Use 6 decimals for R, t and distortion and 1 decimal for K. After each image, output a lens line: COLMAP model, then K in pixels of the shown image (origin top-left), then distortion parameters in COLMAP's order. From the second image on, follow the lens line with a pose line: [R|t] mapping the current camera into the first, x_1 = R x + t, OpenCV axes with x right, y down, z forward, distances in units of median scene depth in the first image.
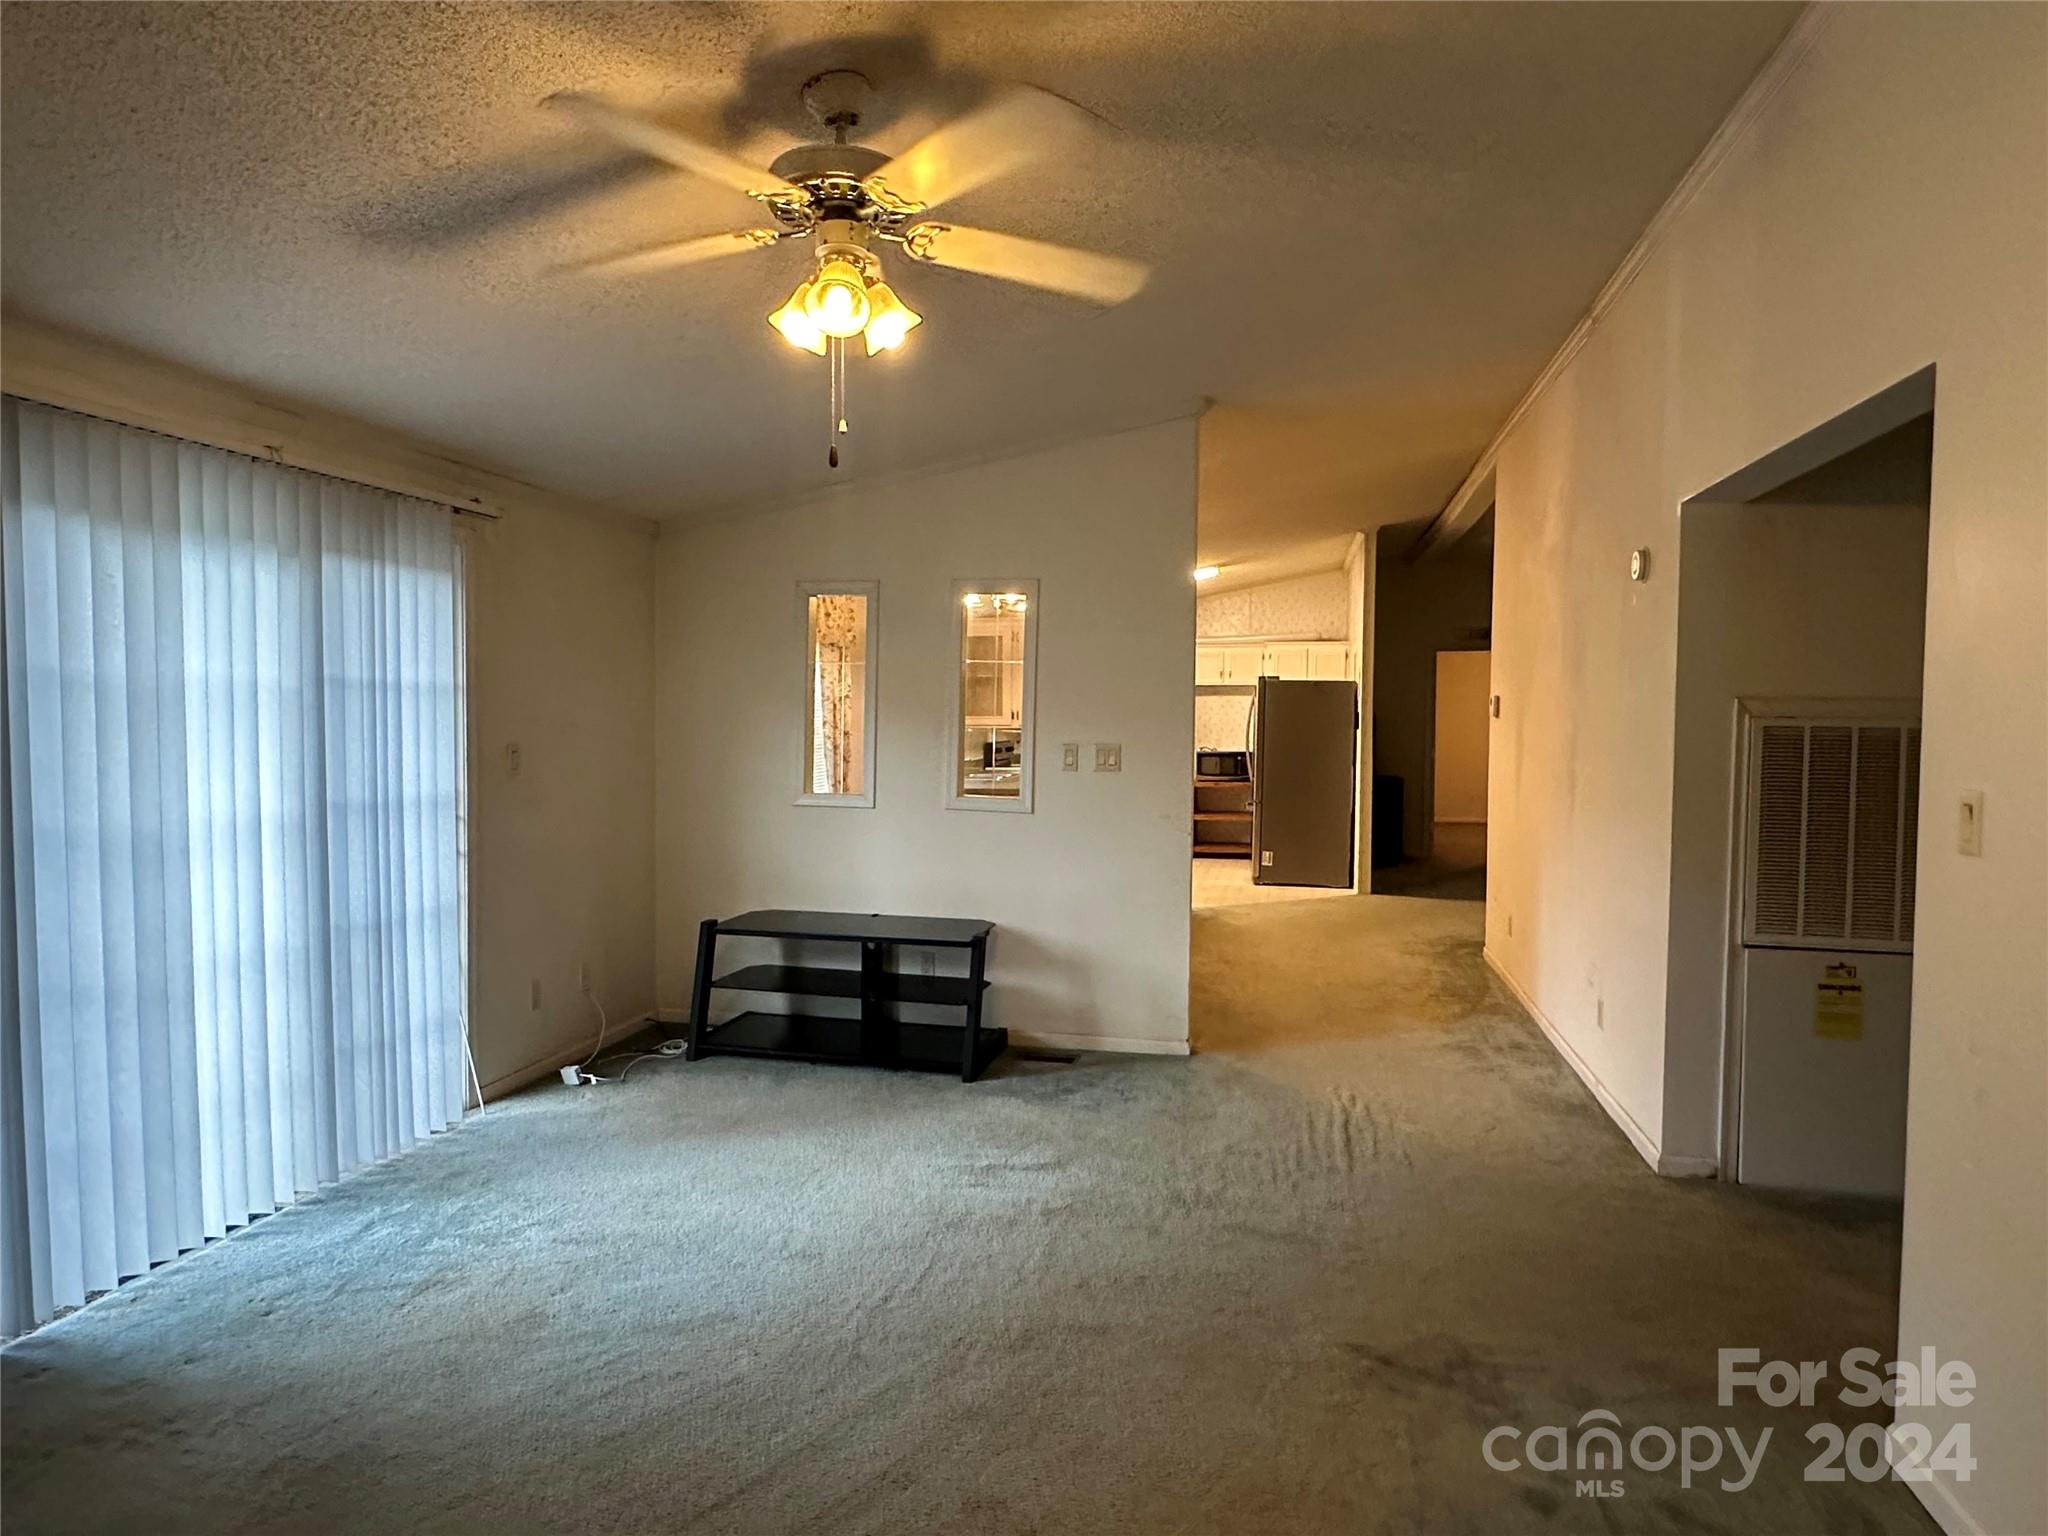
lens RADIAL K [[1225.4, 0, 1024.0], [0, 1225.4, 768.0], [0, 0, 1]] dist [0.001264, 0.000457]
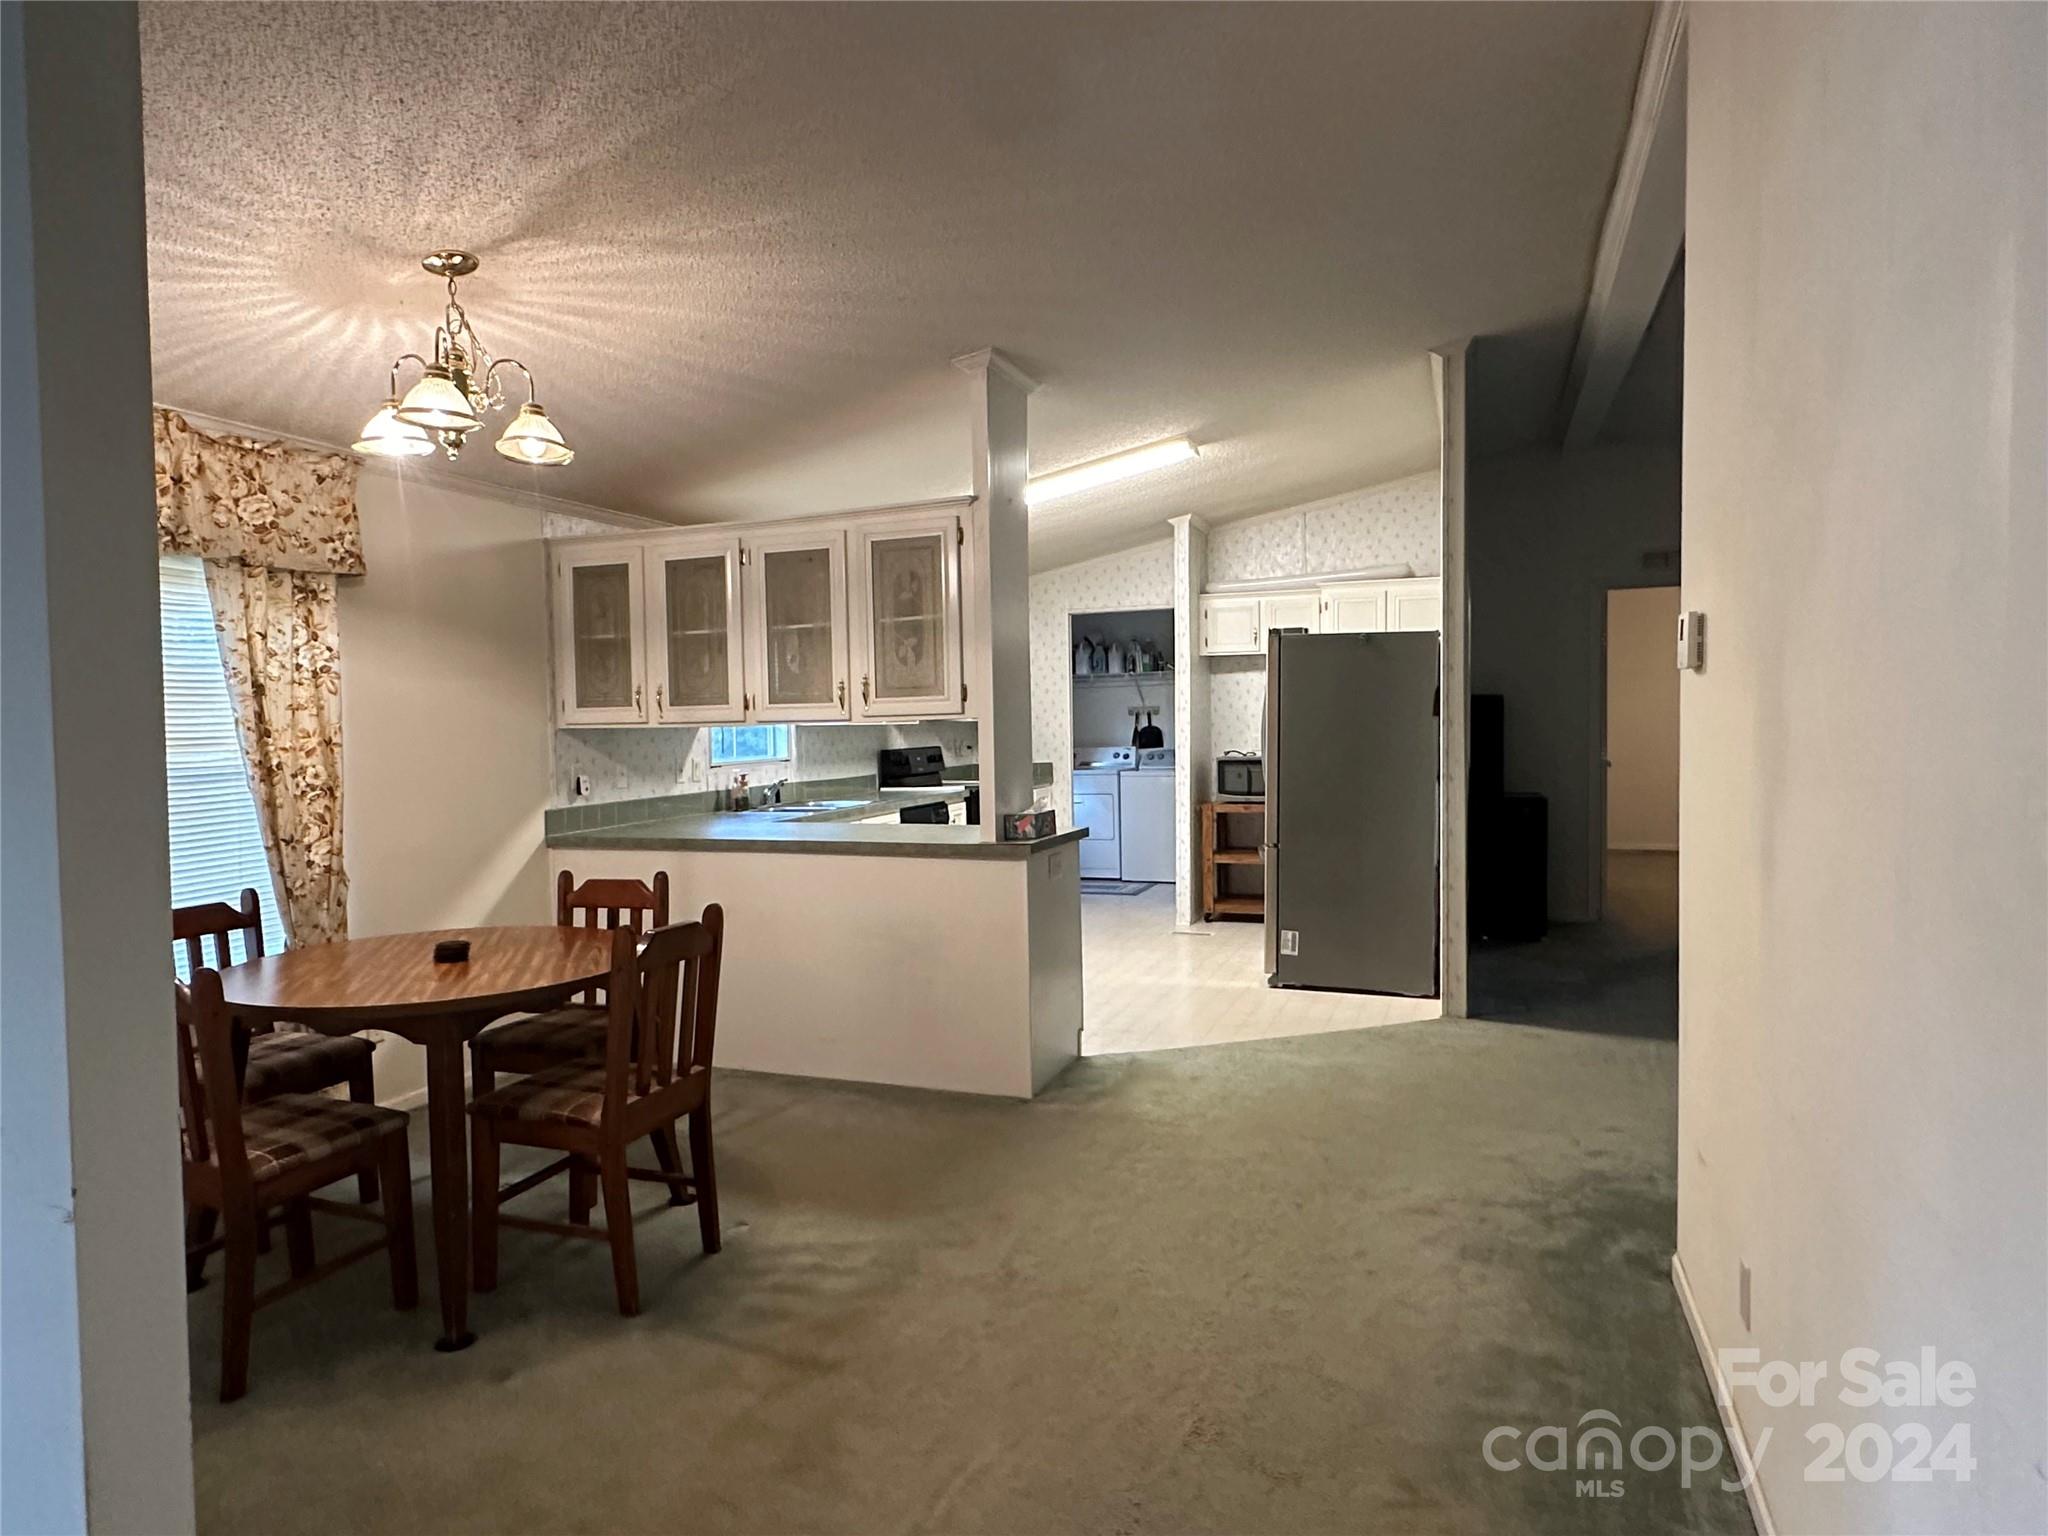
lens RADIAL K [[1225.4, 0, 1024.0], [0, 1225.4, 768.0], [0, 0, 1]] dist [0.001264, 0.000457]
pose [[0.988876, -0.014266, -0.148057, 0.161159], [0.014128, 0.999898, -0.001987, -0.009496], [0.148070, -0.000127, 0.988977, 0.407558]]
